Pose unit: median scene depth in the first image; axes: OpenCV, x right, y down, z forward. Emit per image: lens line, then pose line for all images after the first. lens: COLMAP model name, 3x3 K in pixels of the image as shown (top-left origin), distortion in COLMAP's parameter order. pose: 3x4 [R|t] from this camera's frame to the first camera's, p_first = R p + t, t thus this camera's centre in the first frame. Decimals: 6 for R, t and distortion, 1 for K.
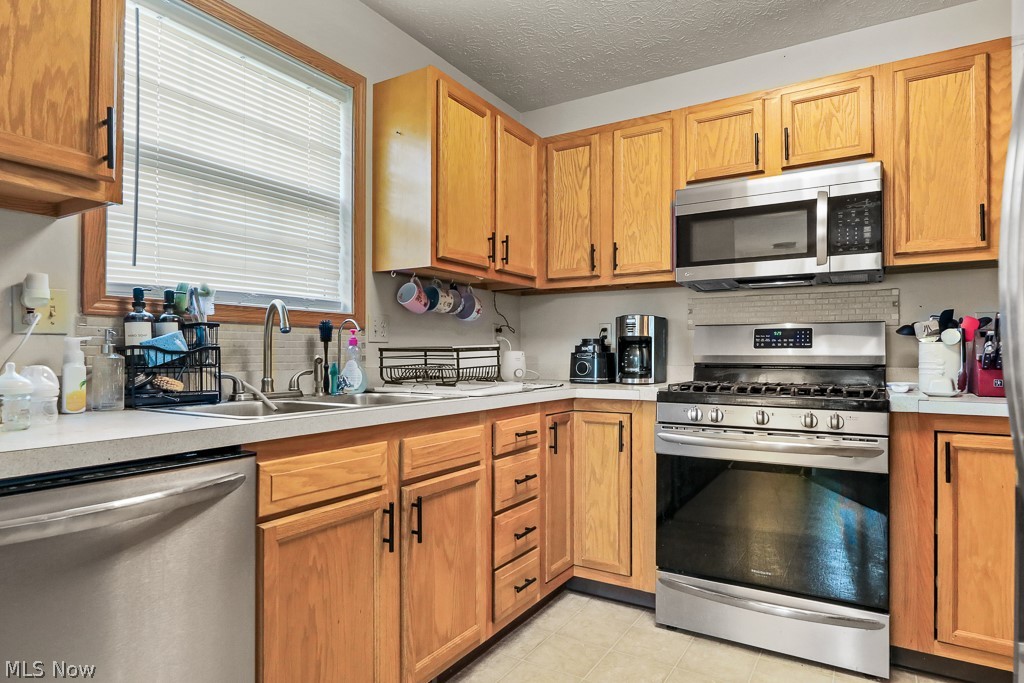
lens RADIAL K [[597.0, 0, 512.0], [0, 597.0, 341.5], [0, 0, 1]] dist [0.000416, -0.000680]
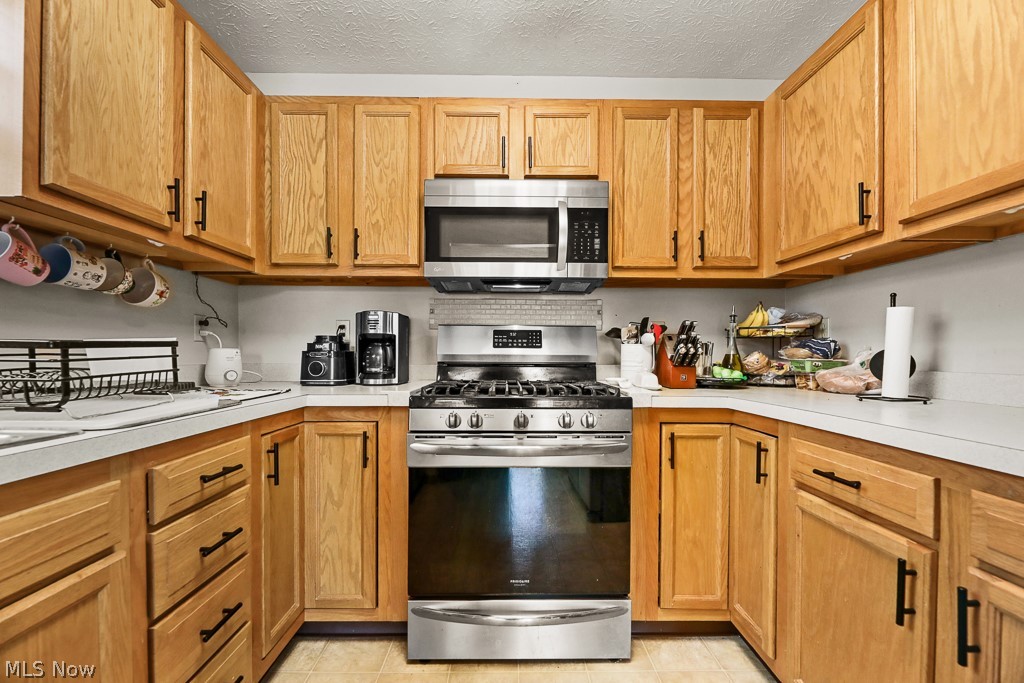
lens RADIAL K [[417.8, 0, 511.3], [0, 417.8, 357.9], [0, 0, 1]] dist [-0.004804, -0.000640]
pose [[0.851553, -0.002869, 0.524260, 0.046723], [-0.014756, 0.999458, 0.029437, 0.007283], [-0.524060, -0.032804, 0.851049, 0.377492]]
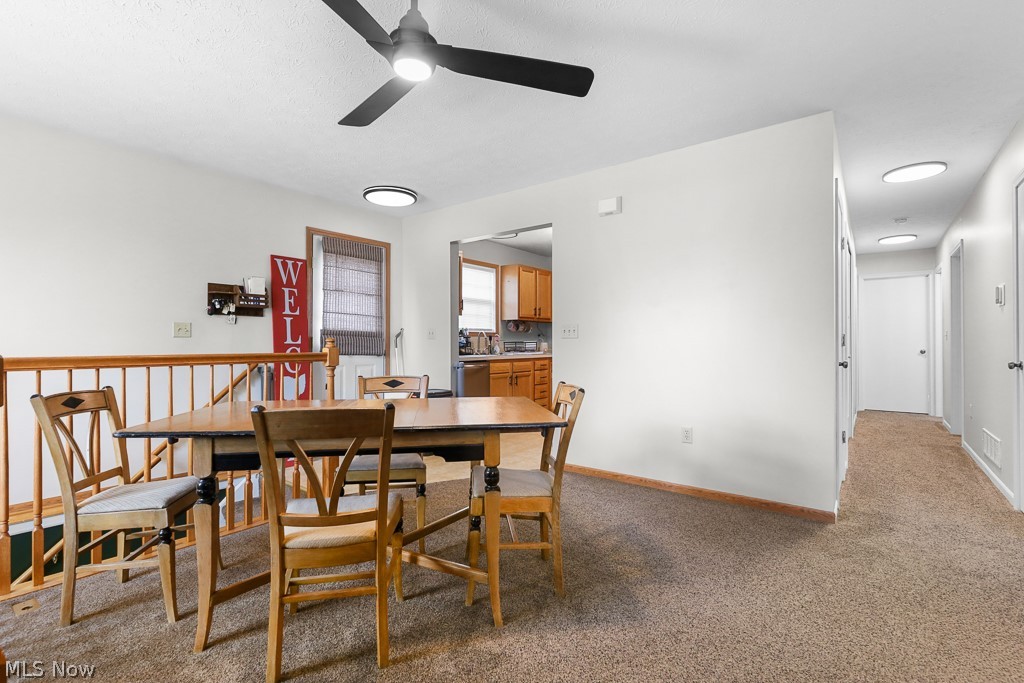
lens RADIAL K [[465.2, 0, 512.0], [0, 465.2, 341.5], [0, 0, 1]] dist [0.001275, -0.000219]
pose [[0.993333, -0.000108, -0.115279, 0.139590], [0.002139, 0.999845, 0.017499, -0.037244], [0.115259, -0.017629, 0.993179, -1.626424]]
